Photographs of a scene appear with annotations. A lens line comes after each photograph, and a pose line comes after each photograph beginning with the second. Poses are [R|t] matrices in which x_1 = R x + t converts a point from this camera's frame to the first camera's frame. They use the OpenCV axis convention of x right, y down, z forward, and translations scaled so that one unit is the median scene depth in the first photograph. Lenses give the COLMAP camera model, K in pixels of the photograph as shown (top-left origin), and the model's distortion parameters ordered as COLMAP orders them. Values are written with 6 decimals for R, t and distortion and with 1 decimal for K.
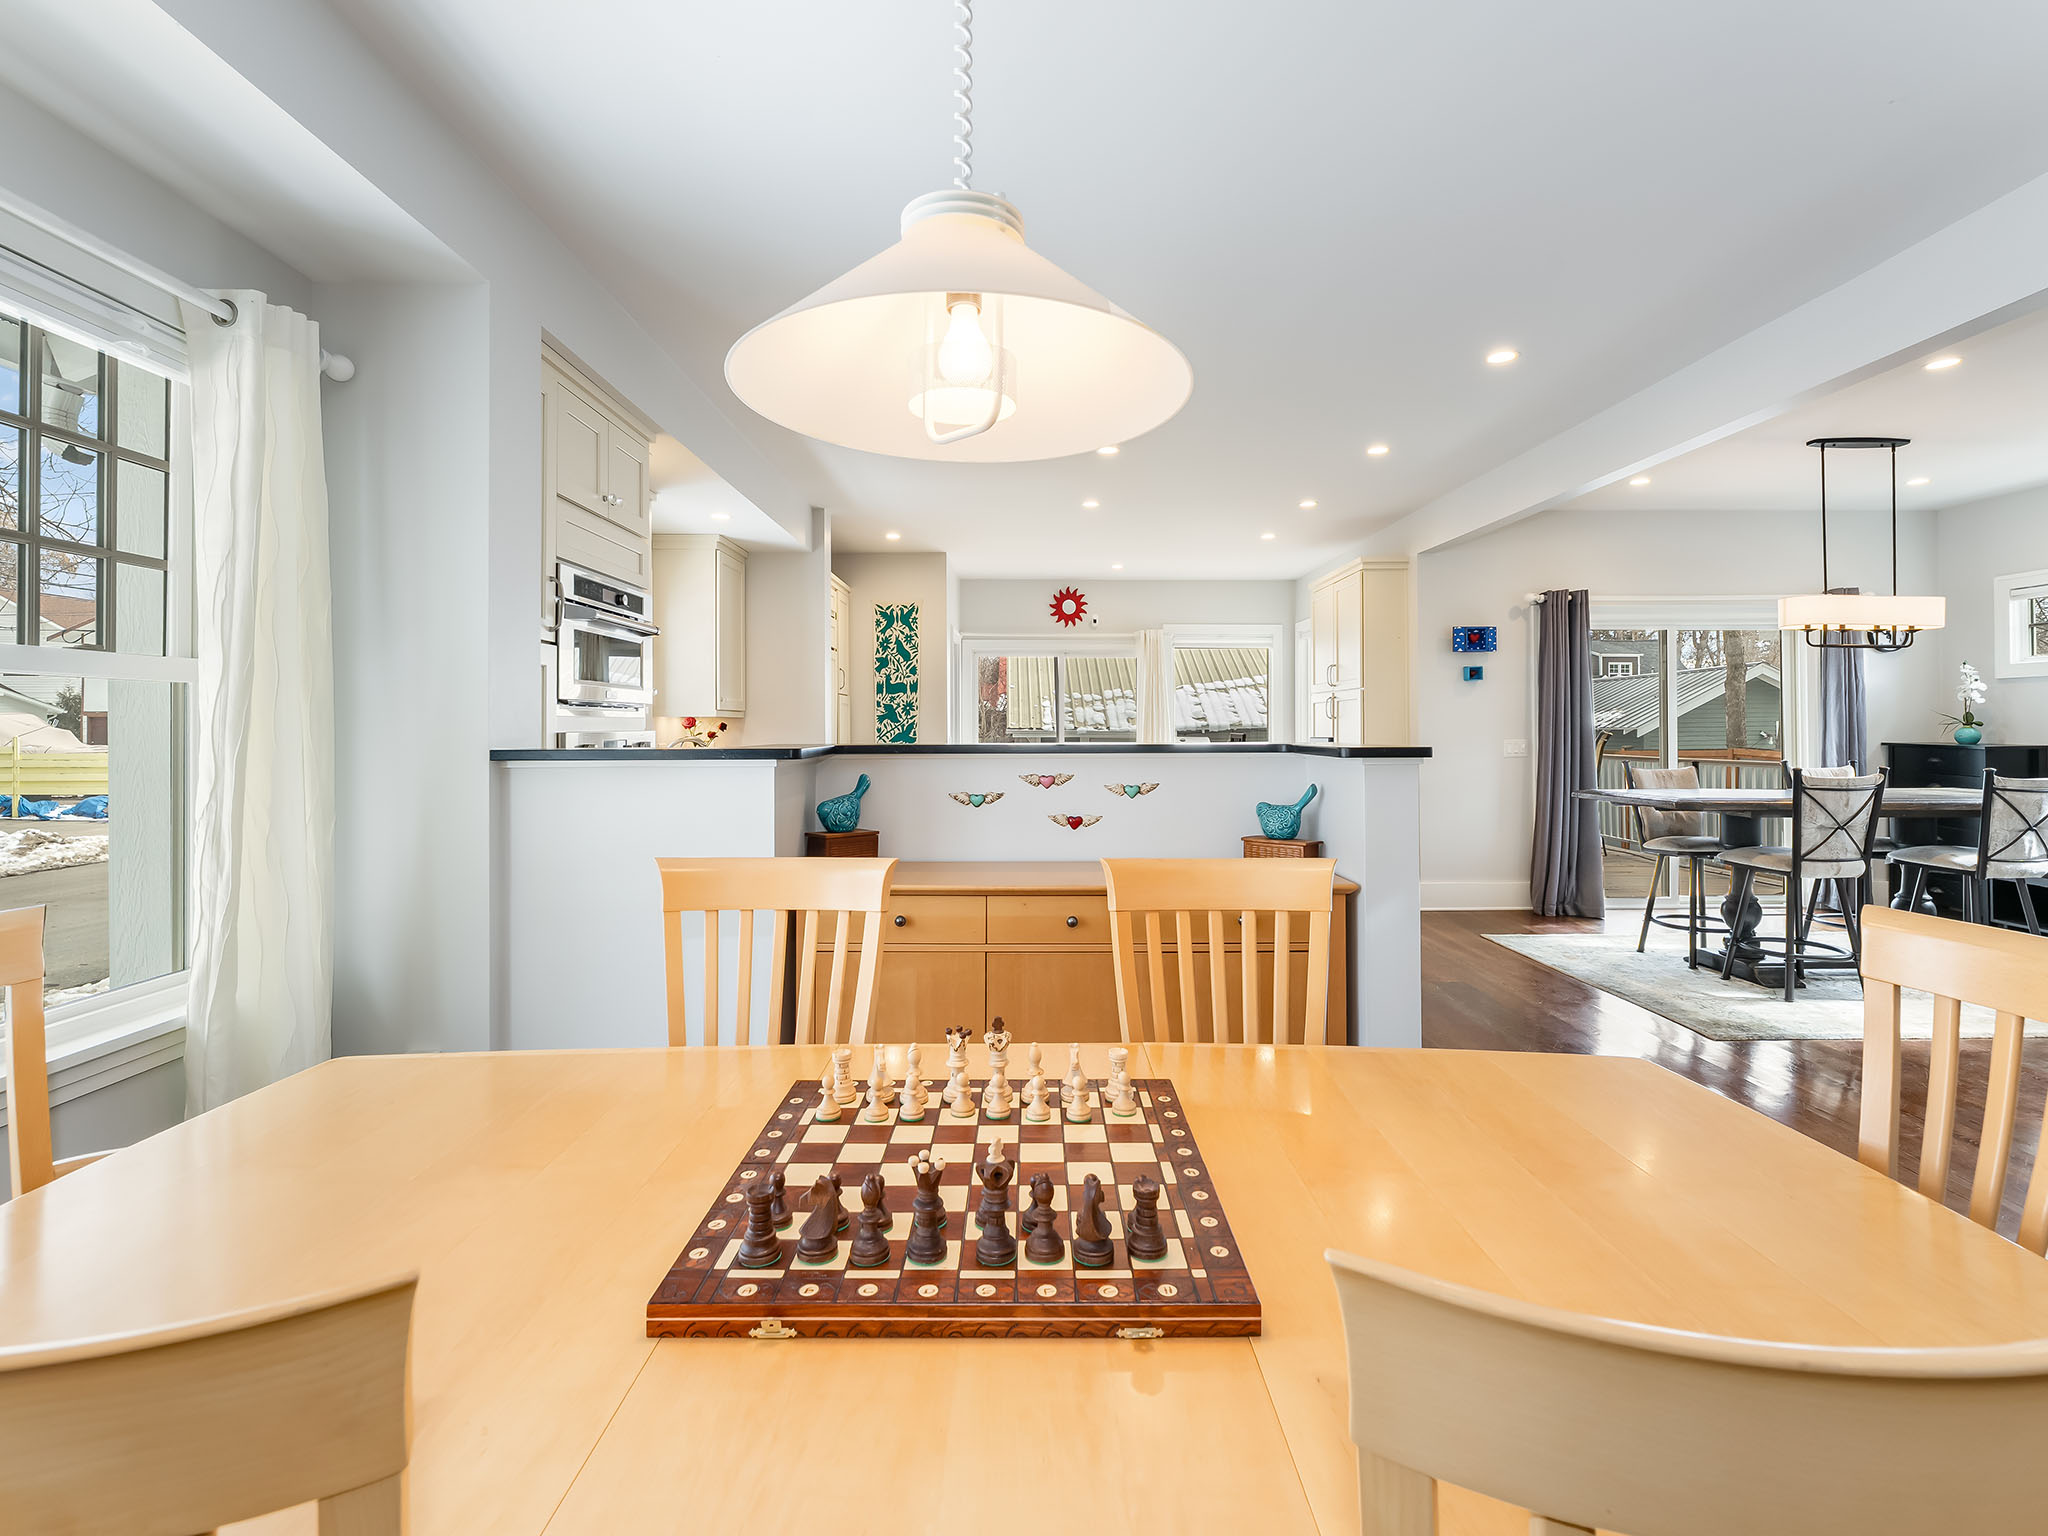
lens RADIAL K [[961.0, 0, 1026.2], [0, 961.0, 736.6], [0, 0, 1]] dist [-0.012537, -0.000228]
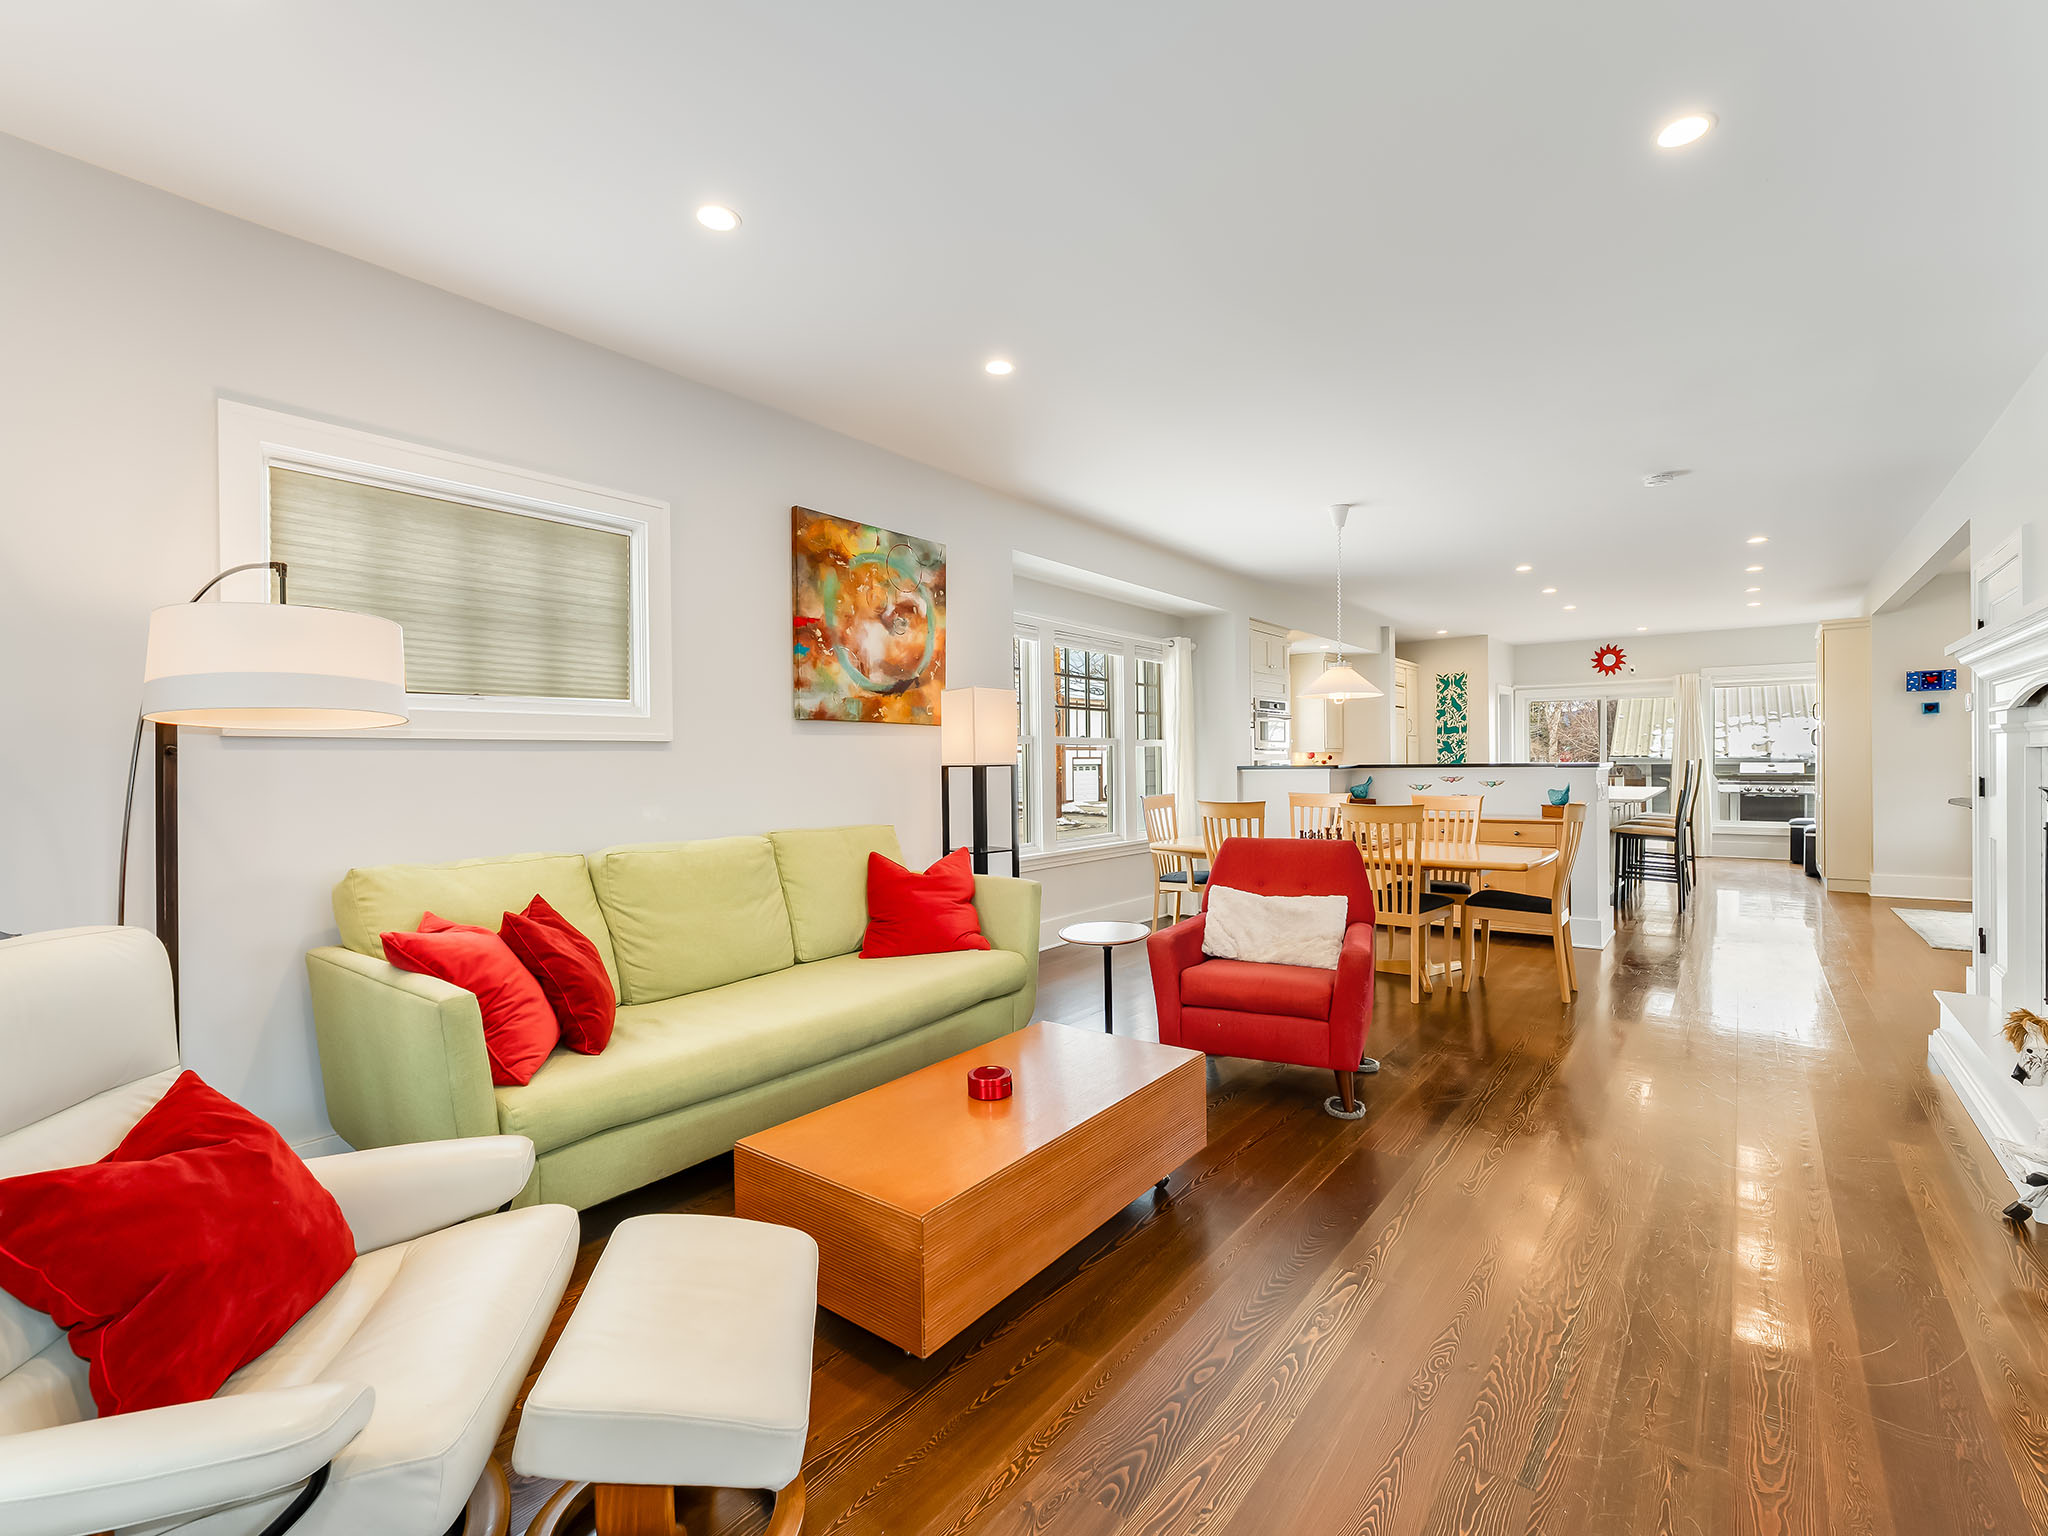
lens RADIAL K [[961.0, 0, 1026.2], [0, 961.0, 736.6], [0, 0, 1]] dist [-0.012537, -0.000228]
pose [[0.797256, -0.022390, -0.603226, 0.275033], [0.003379, 0.999462, -0.032632, 0.006562], [0.603632, 0.023978, 0.796902, -0.673963]]
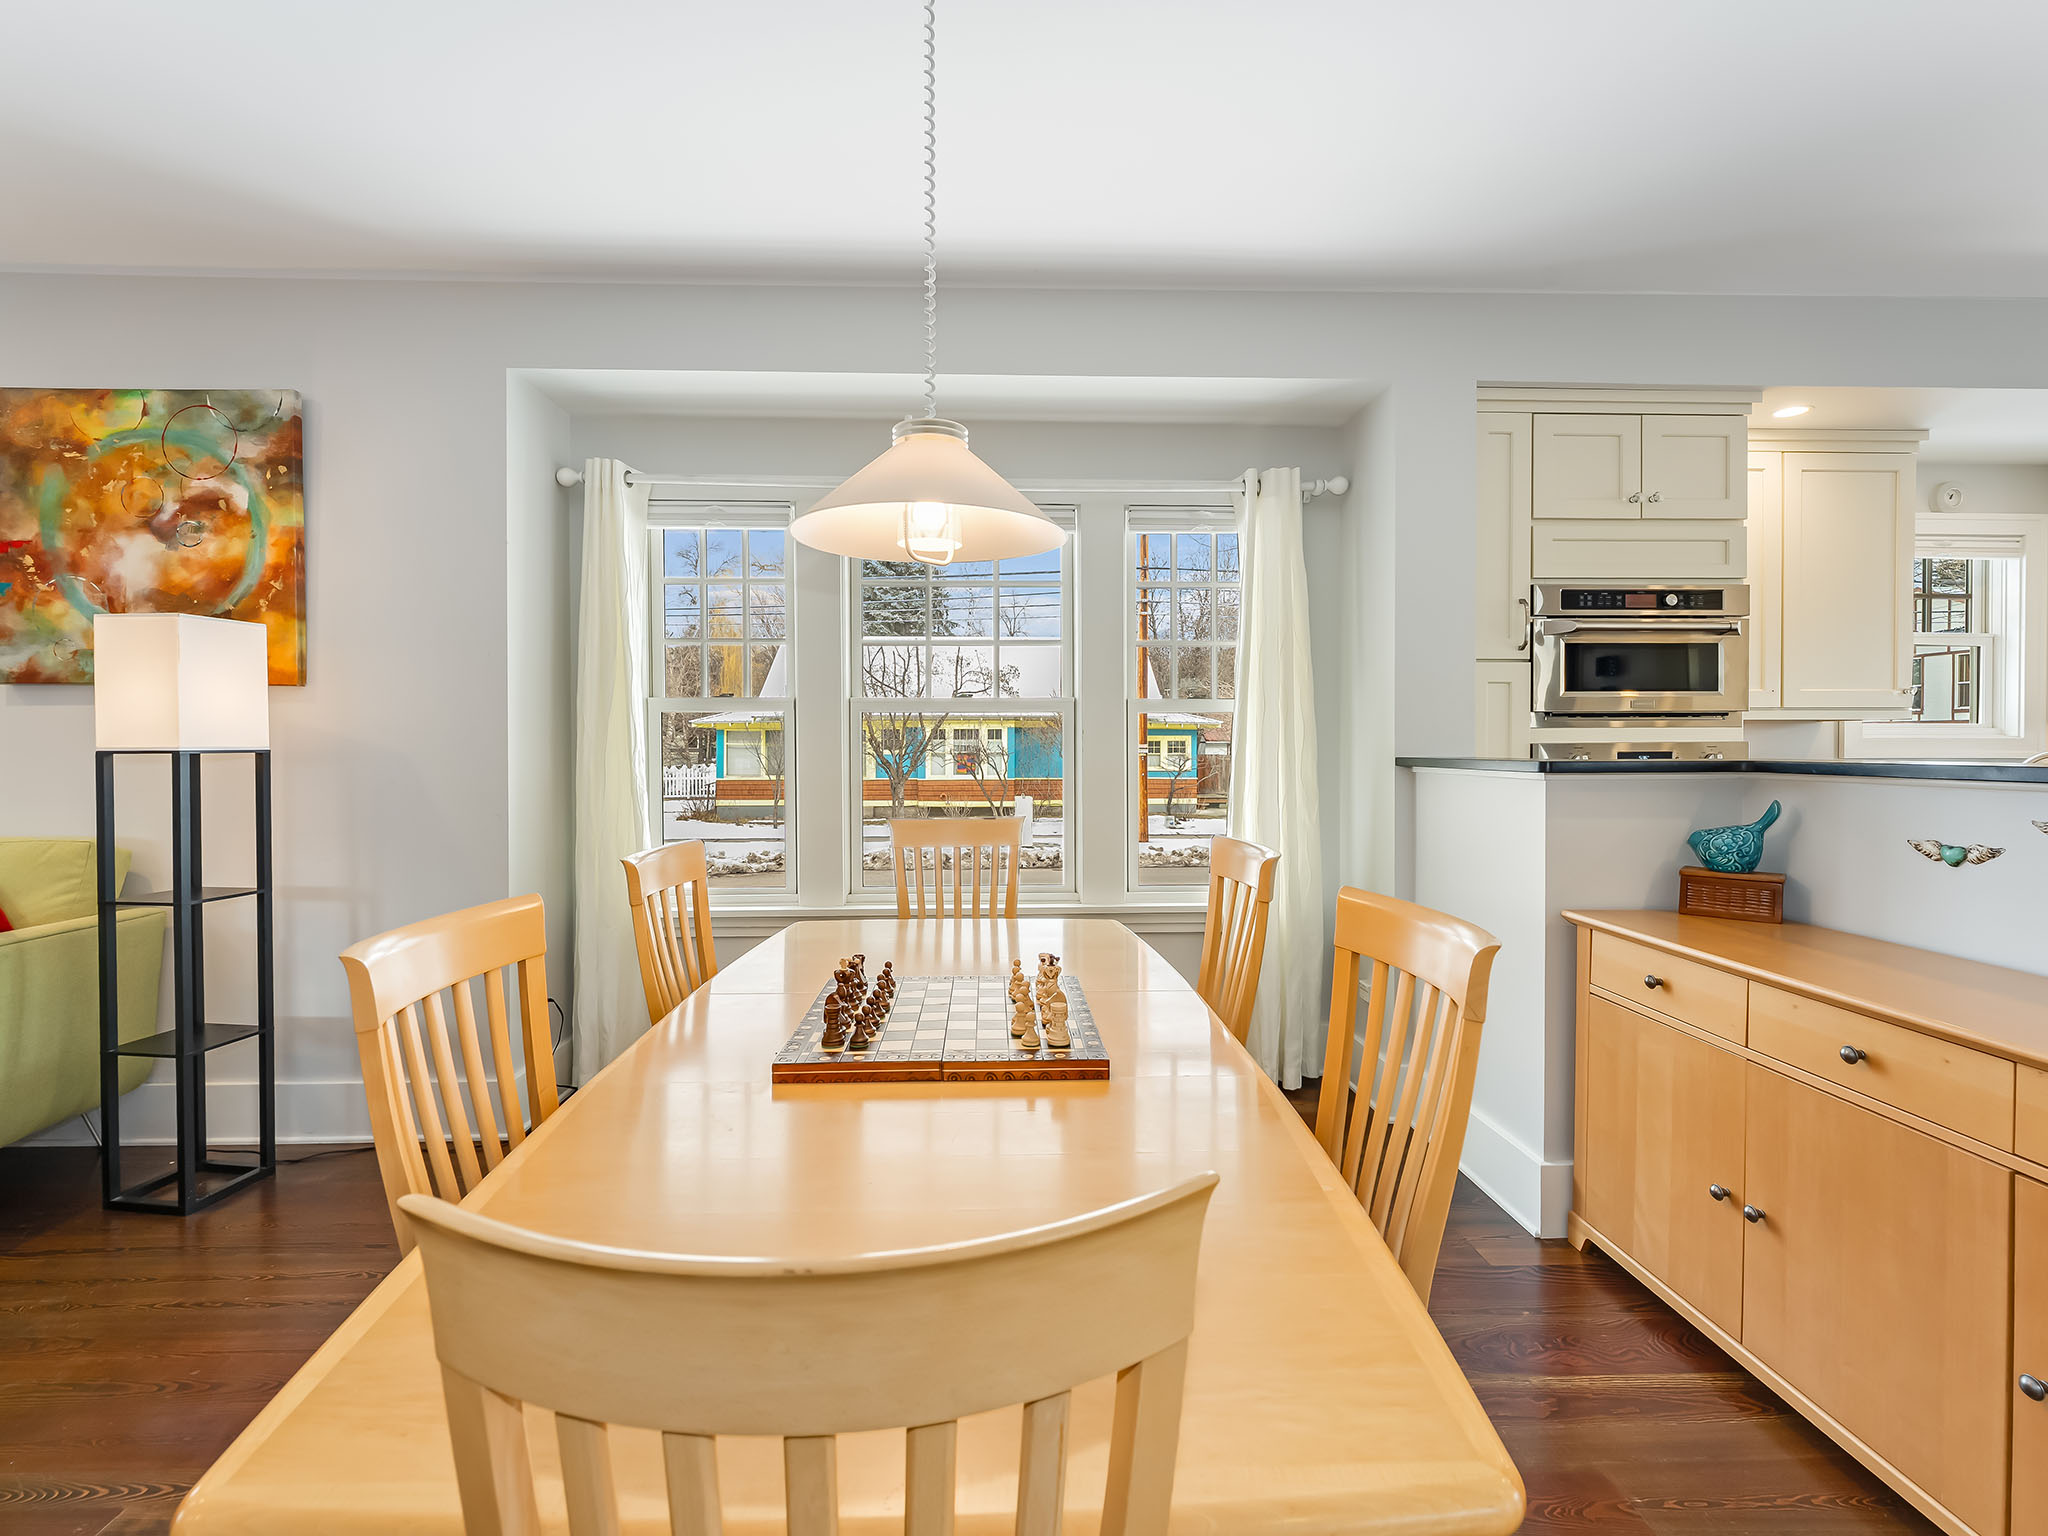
lens RADIAL K [[961.0, 0, 1026.2], [0, 961.0, 736.6], [0, 0, 1]] dist [-0.012537, -0.000228]
pose [[0.038881, -0.002697, -0.999240, 0.244664], [-0.006205, 0.999976, -0.002940, -0.002276], [0.999225, 0.006315, 0.038863, 0.171057]]
